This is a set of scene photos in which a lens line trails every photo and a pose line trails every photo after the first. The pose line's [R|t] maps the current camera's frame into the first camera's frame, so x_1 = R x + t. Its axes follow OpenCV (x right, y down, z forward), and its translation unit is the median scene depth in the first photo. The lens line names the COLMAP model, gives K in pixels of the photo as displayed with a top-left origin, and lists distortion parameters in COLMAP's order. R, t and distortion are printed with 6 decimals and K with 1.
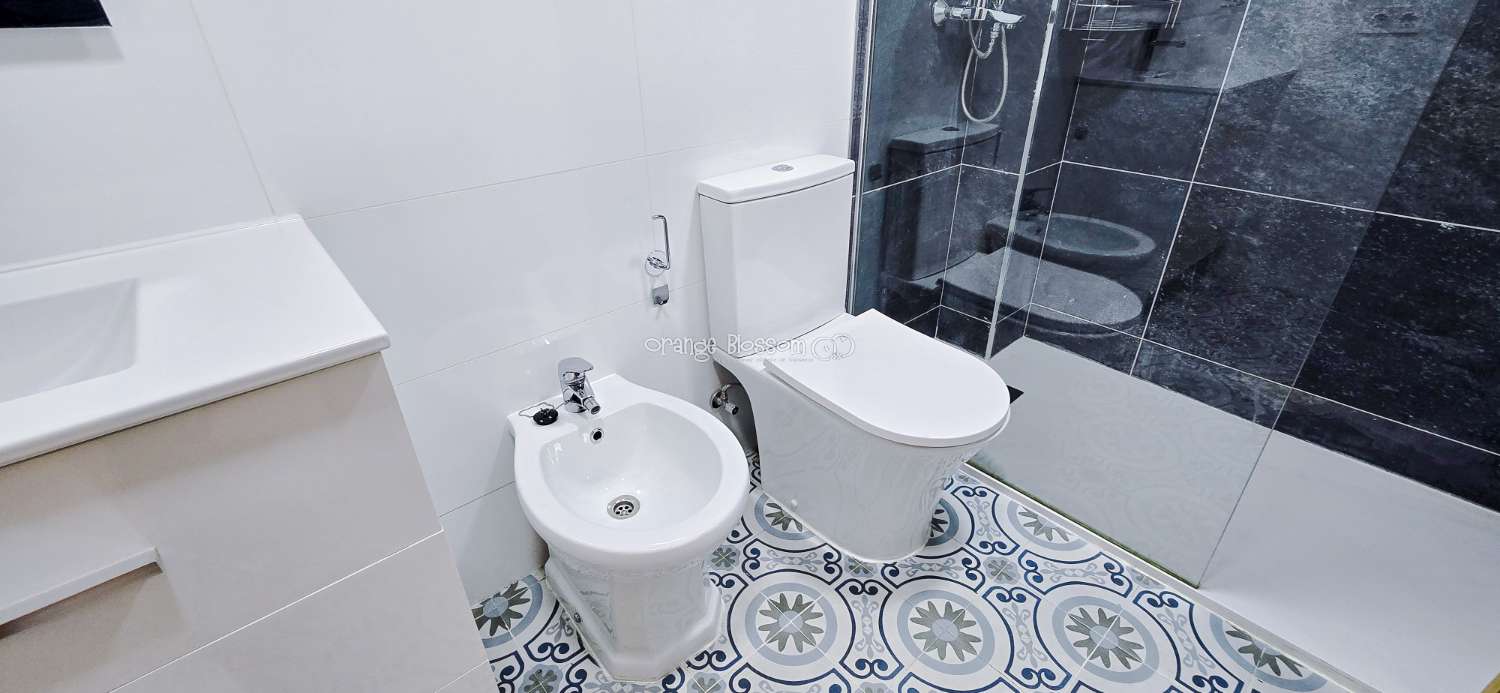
lens RADIAL K [[612.5, 0, 752.9], [0, 612.5, 334.1], [0, 0, 1]] dist [-0.006888, 0.002524]
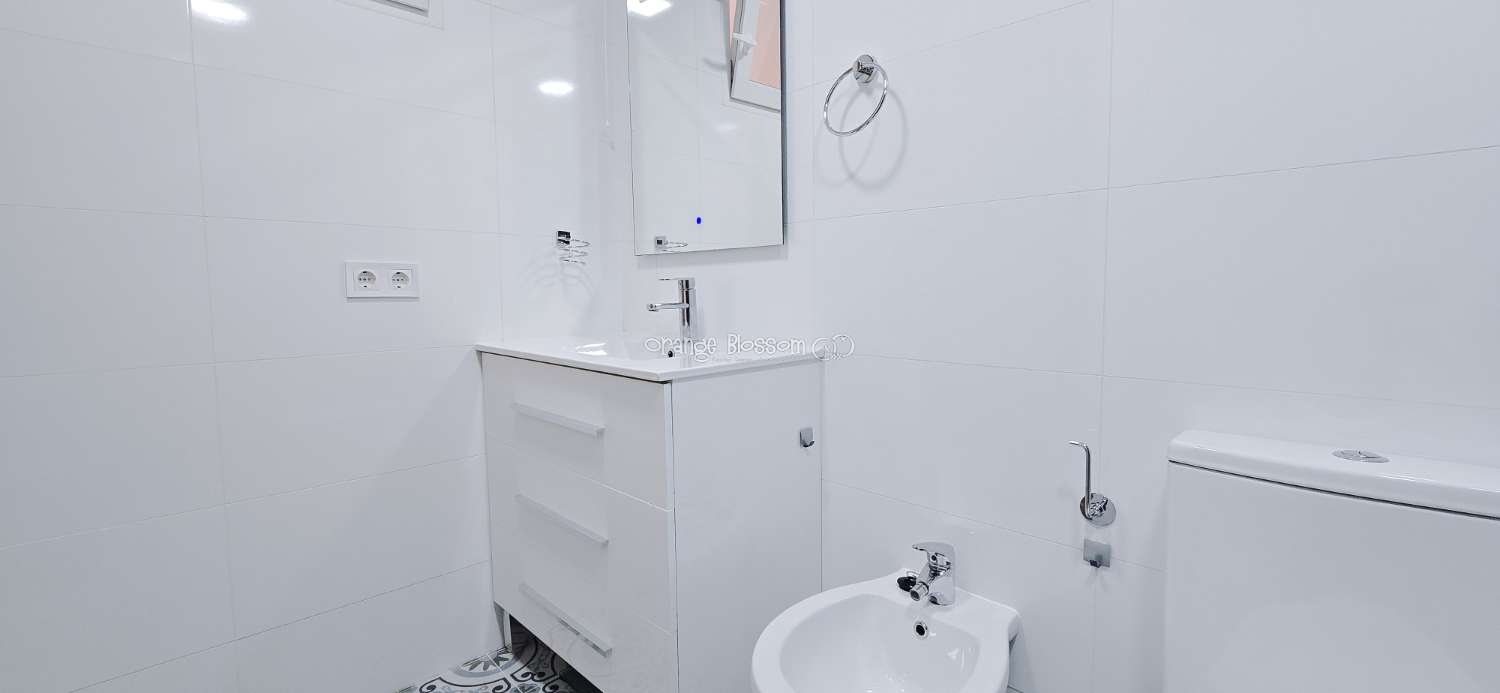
lens RADIAL K [[651.0, 0, 753.3], [0, 651.0, 340.0], [0, 0, 1]] dist [0.013546, -0.000123]
pose [[0.046543, 0.091576, -0.994710, 0.517880], [-0.467293, 0.882108, 0.059345, -0.124522], [0.882876, 0.462059, 0.083849, 0.365032]]
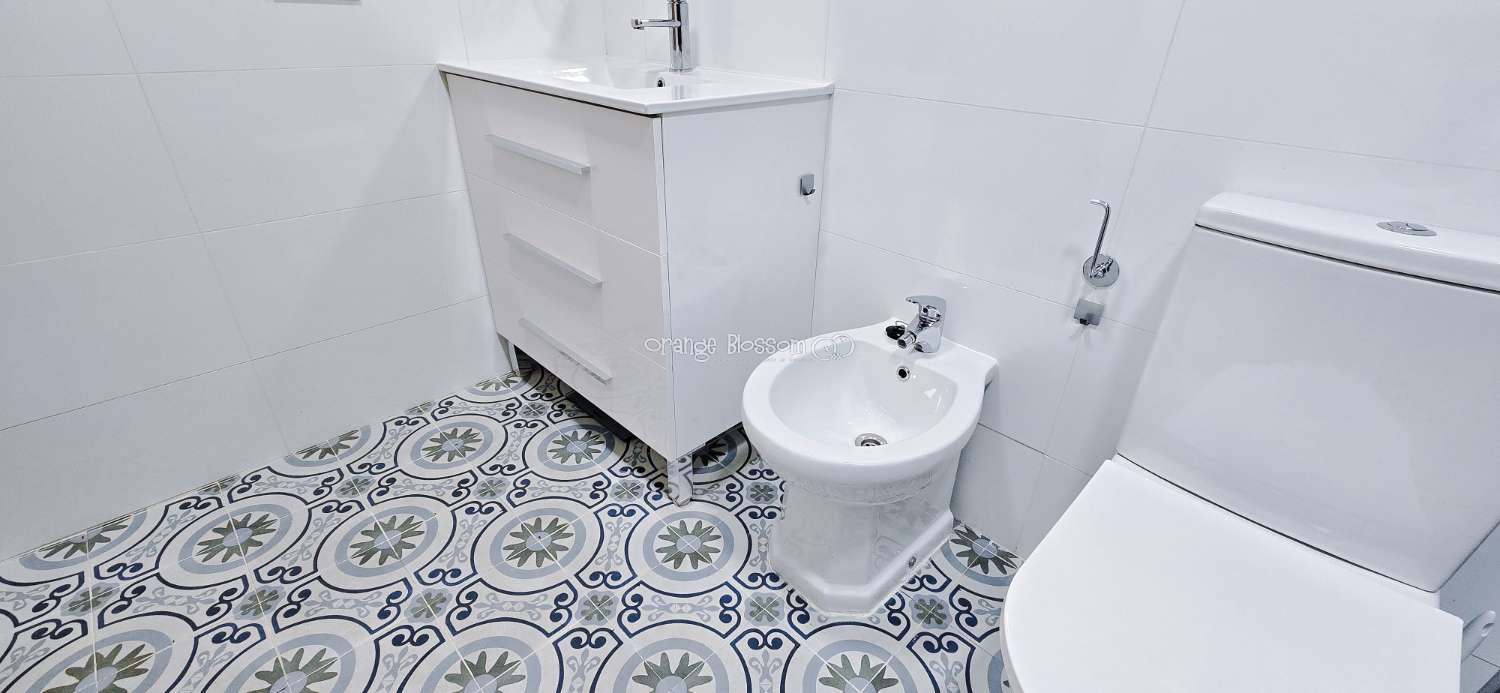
lens RADIAL K [[612.5, 0, 752.7], [0, 612.5, 337.2], [0, 0, 1]] dist [-0.006888, 0.002524]
pose [[0.052686, 0.475994, -0.877869, 0.433699], [-0.499284, 0.773881, 0.389645, -0.108910], [0.864835, 0.417777, 0.278429, 0.367814]]
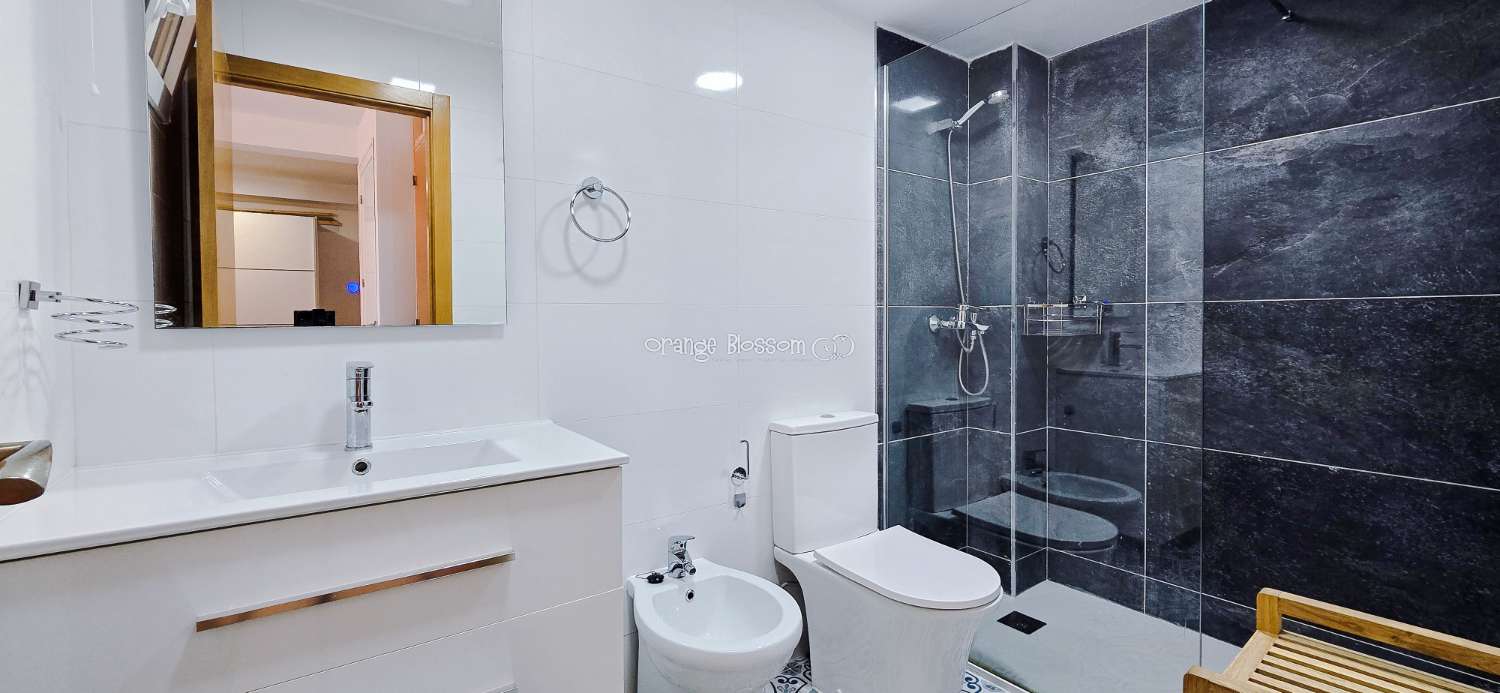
lens RADIAL K [[612.5, 0, 753.4], [0, 612.5, 336.1], [0, 0, 1]] dist [-0.006888, 0.002524]
pose [[0.995795, 0.009600, -0.091108, 0.003127], [-0.049572, 0.892788, -0.447741, 0.190780], [0.077042, 0.450374, 0.889510, -0.348447]]
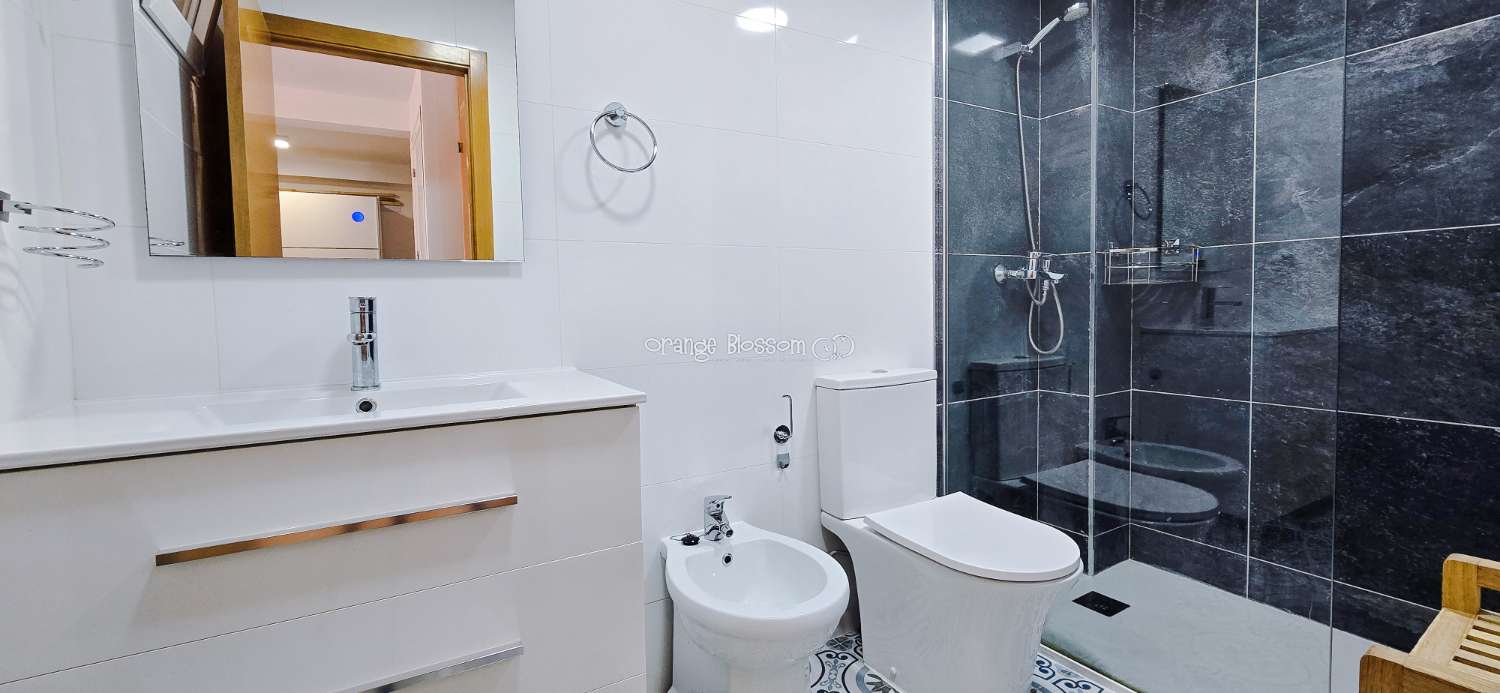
lens RADIAL K [[612.5, 0, 752.9], [0, 612.5, 336.3], [0, 0, 1]] dist [-0.006888, 0.002524]
pose [[0.982917, 0.004655, -0.183993, 0.019071], [-0.082286, 0.905323, -0.416676, 0.203749], [0.164633, 0.424698, 0.890240, -0.229724]]
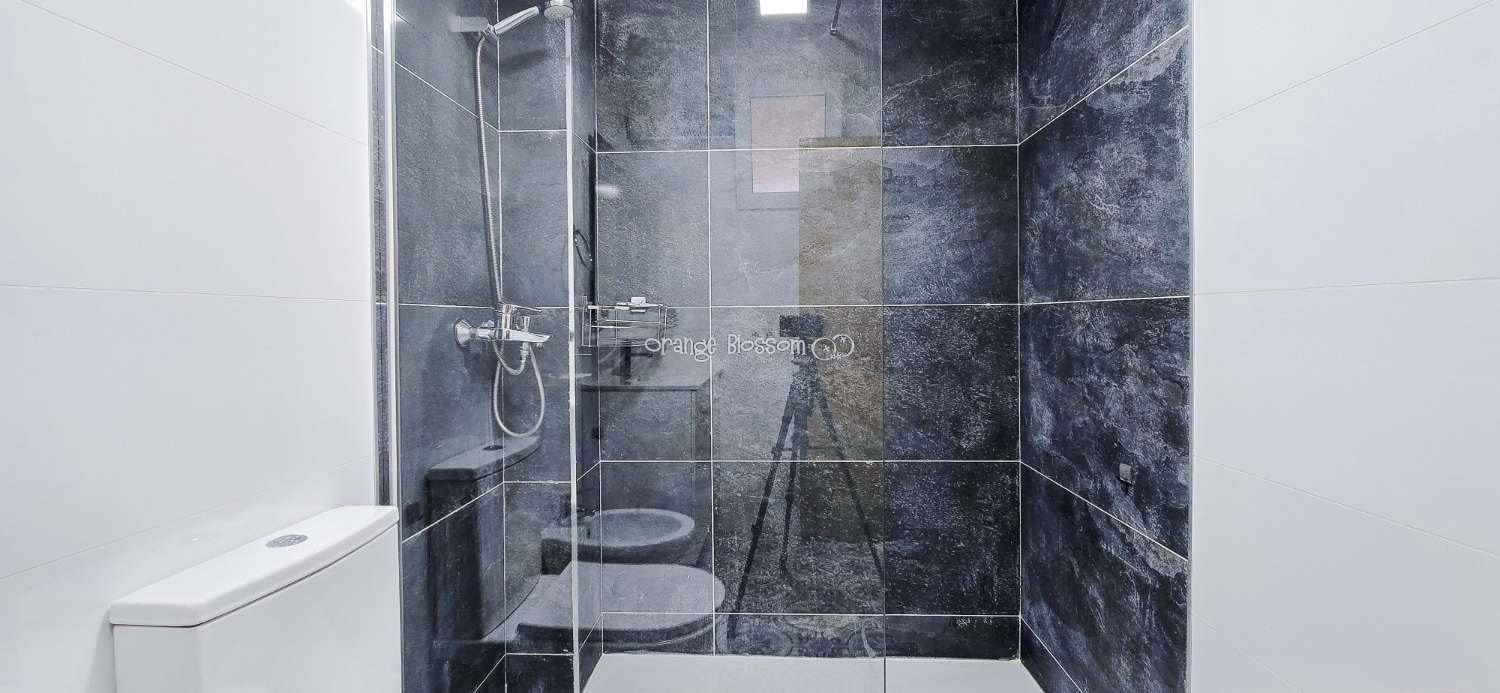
lens RADIAL K [[612.5, 0, 757.8], [0, 612.5, 333.4], [0, 0, 1]] dist [-0.006888, 0.002524]
pose [[0.685708, -0.005792, 0.727854, -0.070659], [0.344361, 0.883560, -0.317391, -0.069537], [-0.641264, 0.468282, 0.607859, 0.133965]]
